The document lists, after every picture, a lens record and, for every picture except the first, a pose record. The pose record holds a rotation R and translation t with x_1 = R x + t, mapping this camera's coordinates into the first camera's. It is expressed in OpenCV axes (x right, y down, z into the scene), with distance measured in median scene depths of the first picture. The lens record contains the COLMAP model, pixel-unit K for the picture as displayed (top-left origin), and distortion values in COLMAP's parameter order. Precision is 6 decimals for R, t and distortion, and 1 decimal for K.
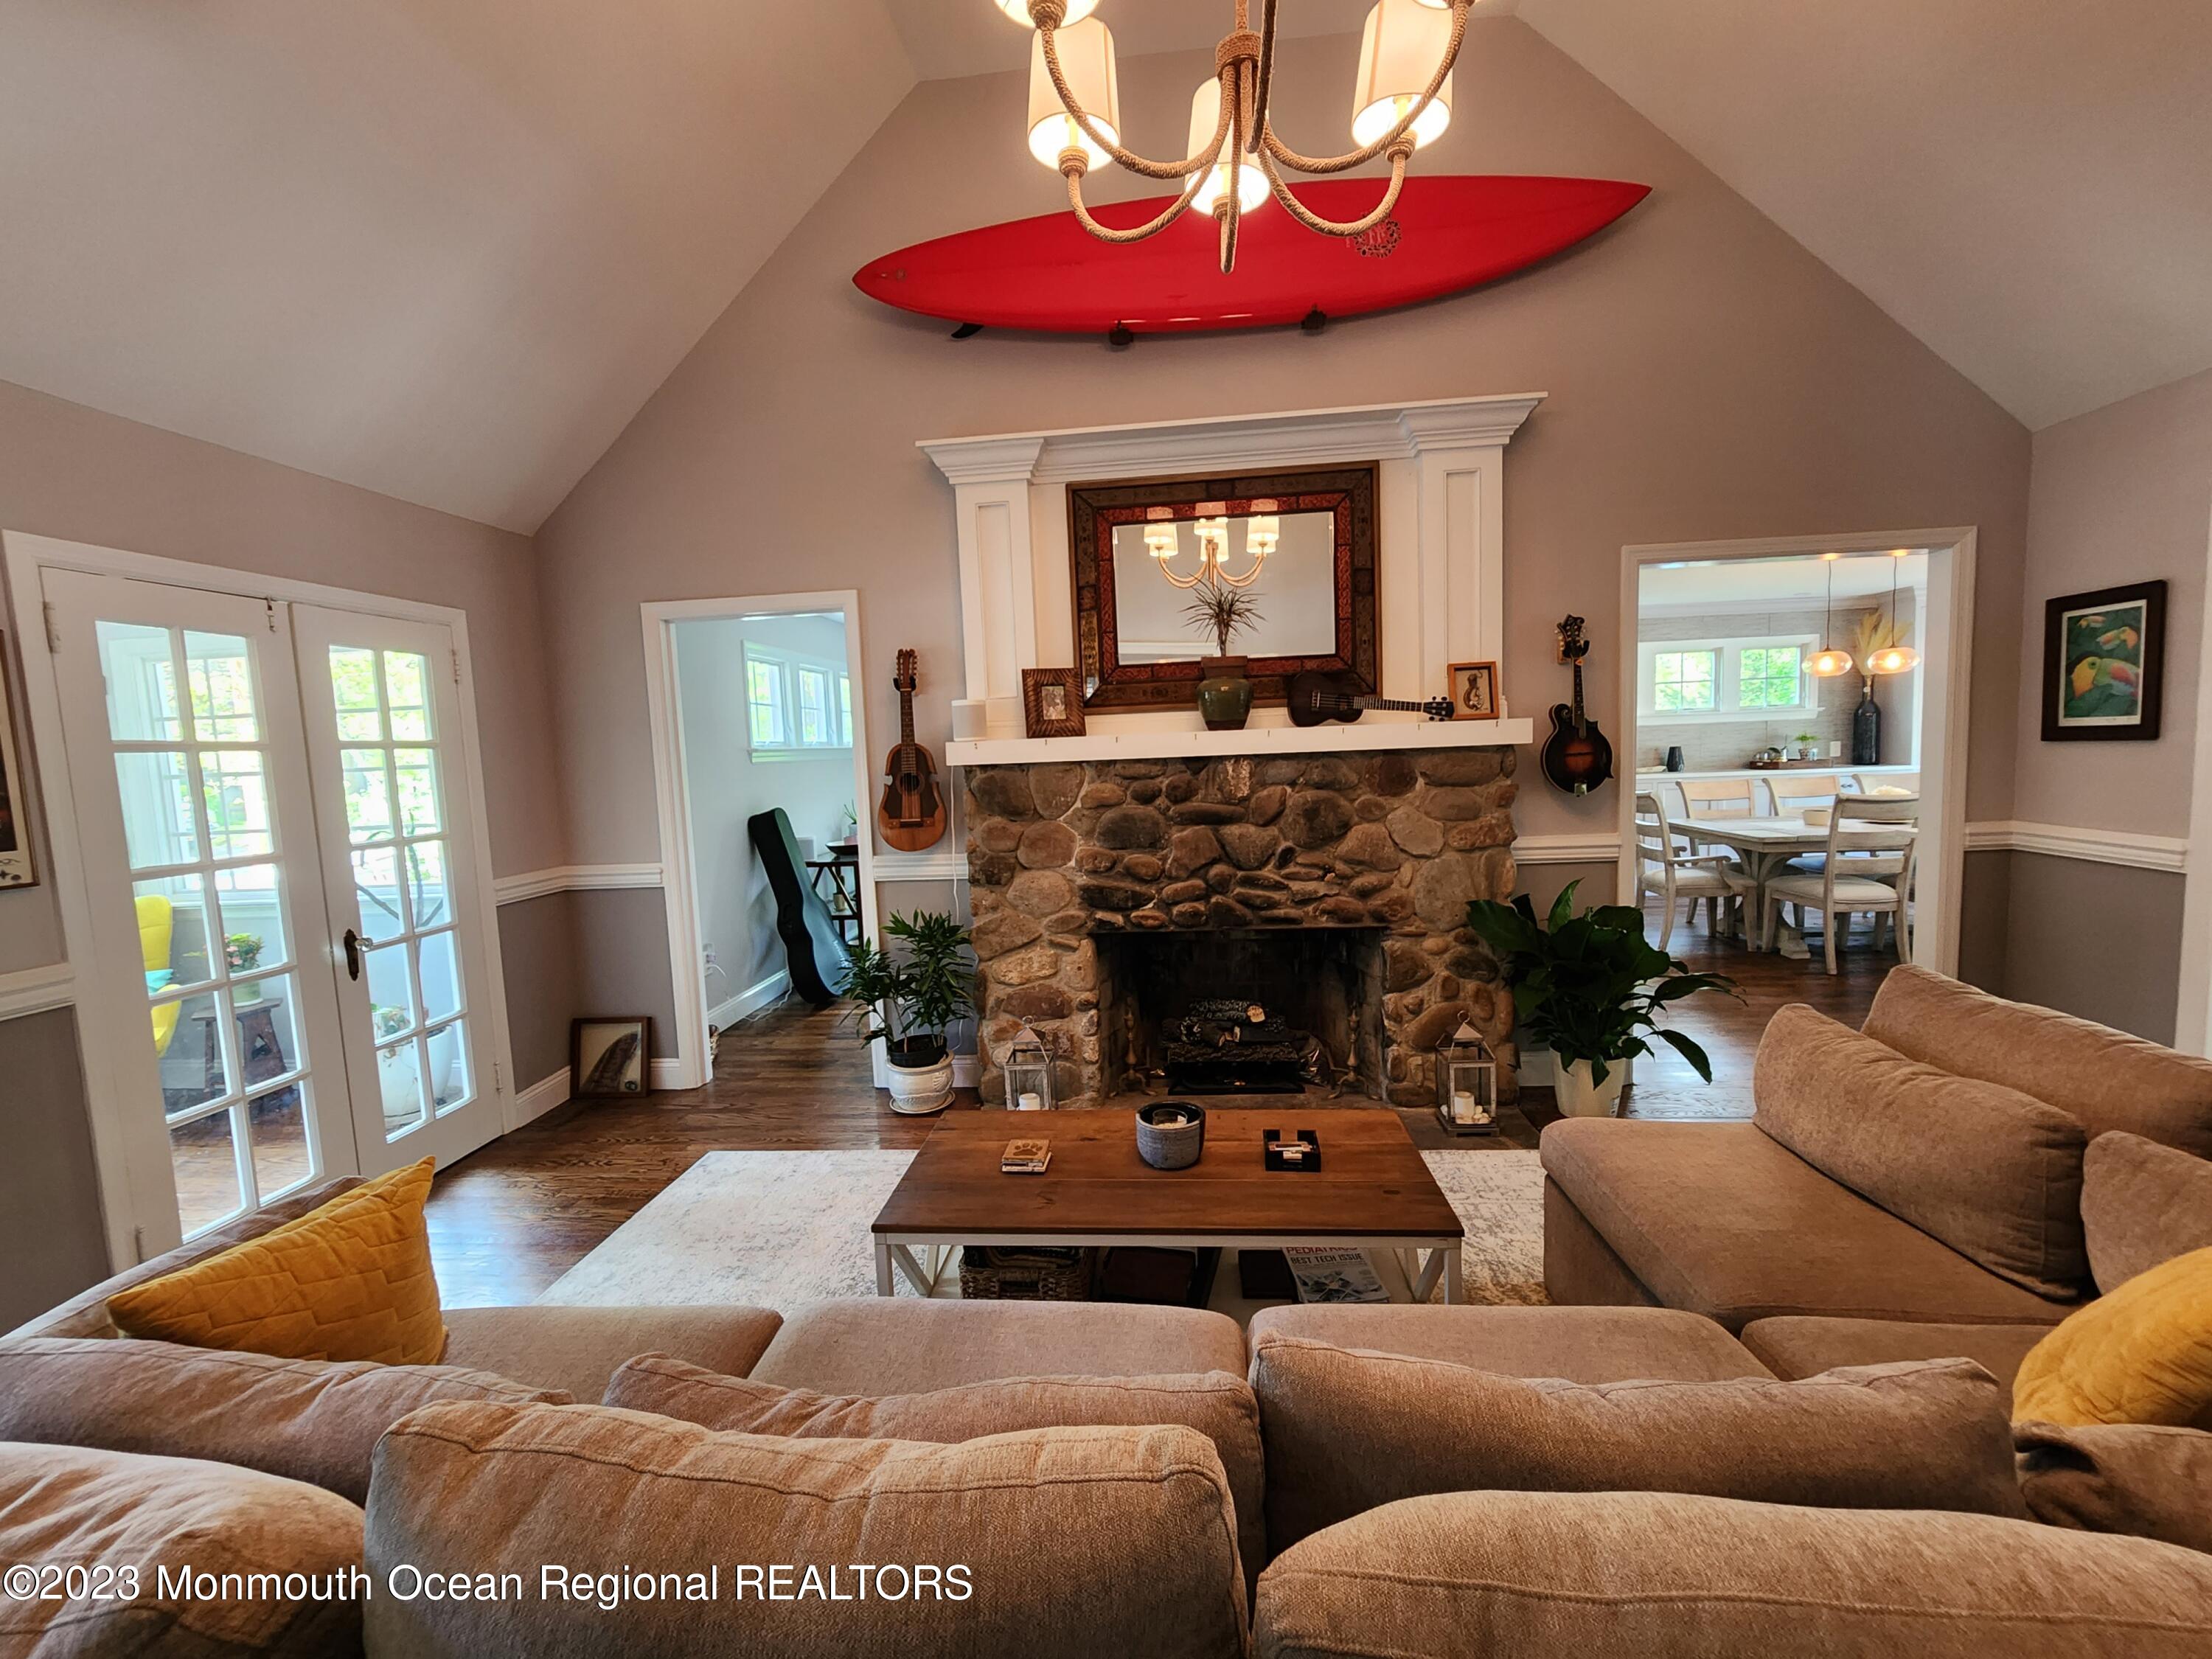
lens RADIAL K [[917.0, 0, 1106.0], [0, 917.0, 829.5], [0, 0, 1]] dist [-0.001839, 0.000075]
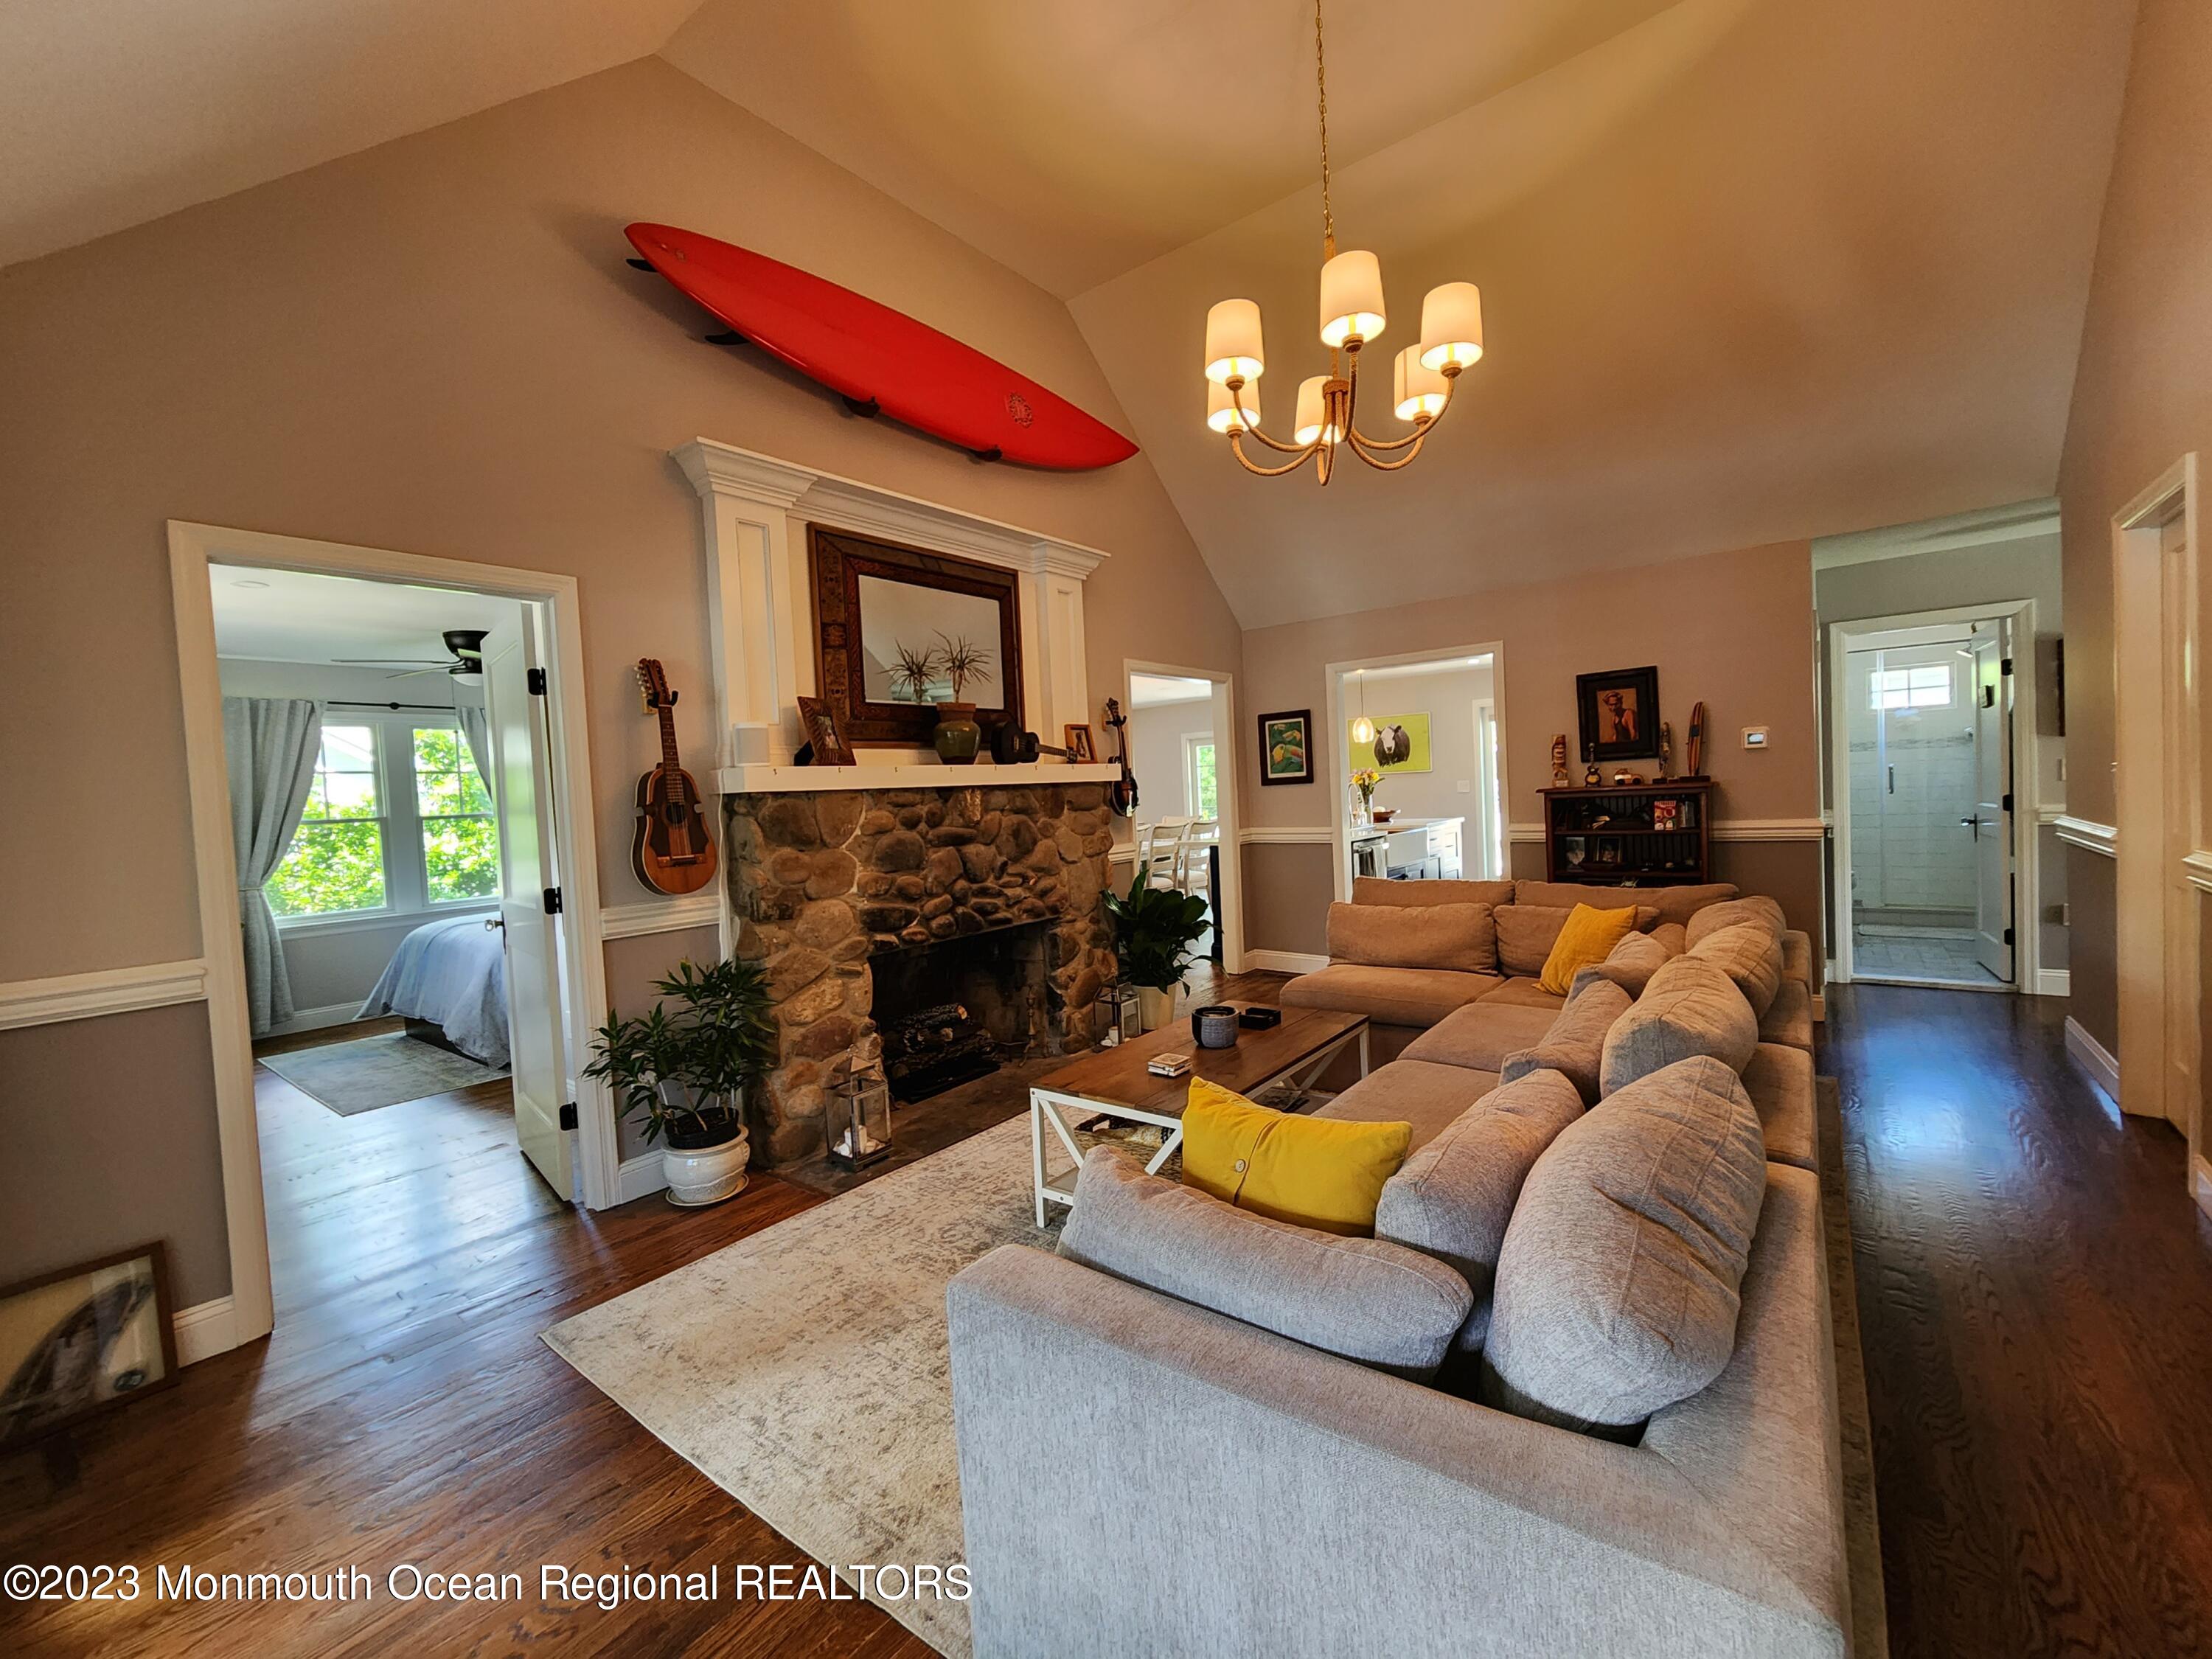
lens RADIAL K [[917.0, 0, 1106.0], [0, 917.0, 829.5], [0, 0, 1]] dist [-0.001839, 0.000075]
pose [[0.536173, -0.018414, 0.843907, -0.753820], [0.104099, 0.993573, -0.044459, 0.045367], [-0.837664, 0.111687, 0.534644, 0.216149]]
